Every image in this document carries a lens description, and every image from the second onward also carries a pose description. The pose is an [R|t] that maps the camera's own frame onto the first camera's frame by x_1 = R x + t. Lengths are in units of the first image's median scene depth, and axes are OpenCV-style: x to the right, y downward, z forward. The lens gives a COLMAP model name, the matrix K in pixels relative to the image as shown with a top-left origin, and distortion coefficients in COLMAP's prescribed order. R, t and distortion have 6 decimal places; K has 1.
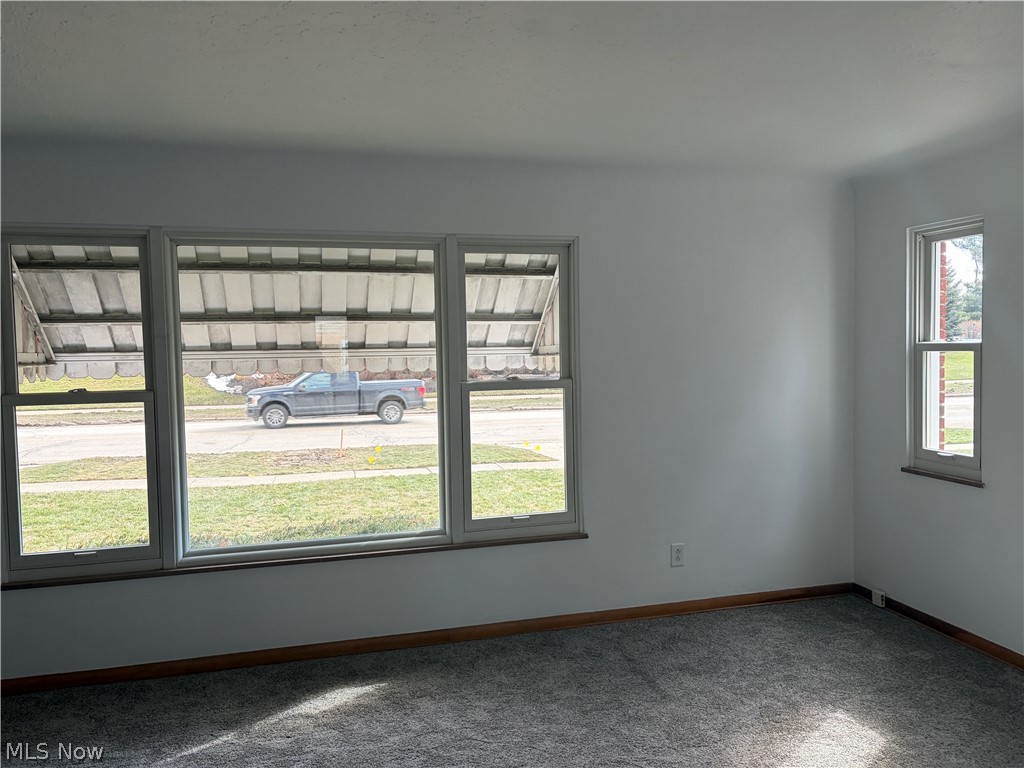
lens RADIAL K [[765.2, 0, 512.0], [0, 765.2, 384.0], [0, 0, 1]] dist [0.001087, 0.000649]
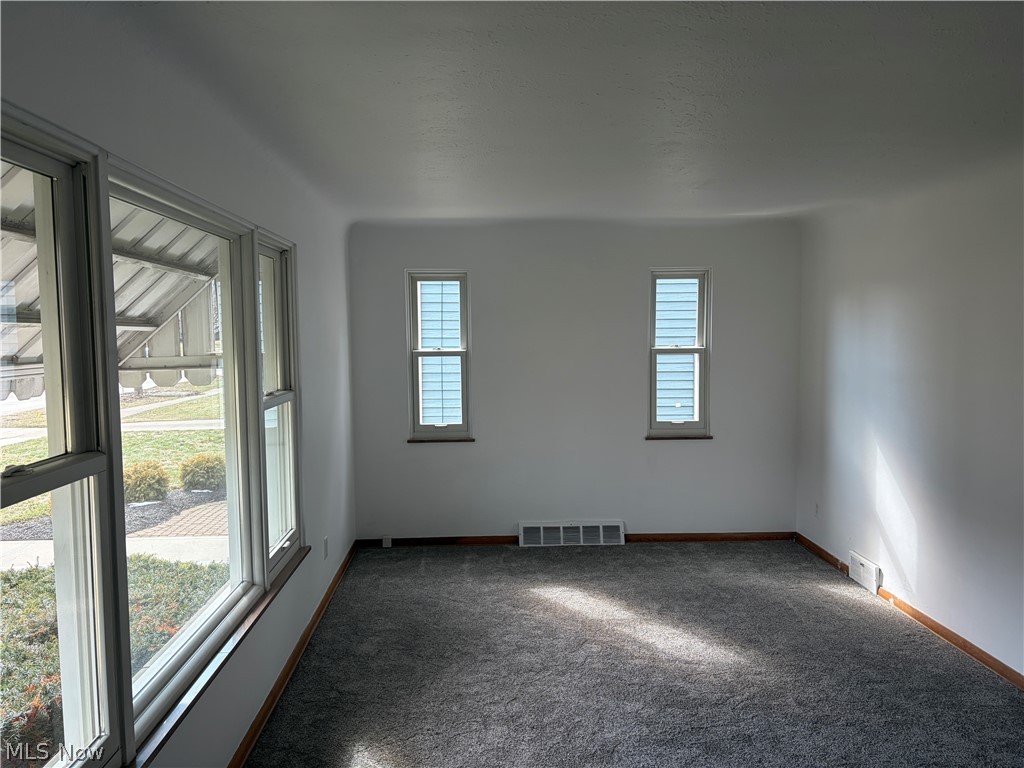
lens RADIAL K [[729.7, 0, 512.0], [0, 729.7, 384.0], [0, 0, 1]] dist [-0.001555, -0.000539]
pose [[0.218680, -0.052286, 0.974395, -0.756996], [0.061593, 0.997312, 0.039692, -0.035216], [-0.973851, 0.051336, 0.221313, 0.527146]]
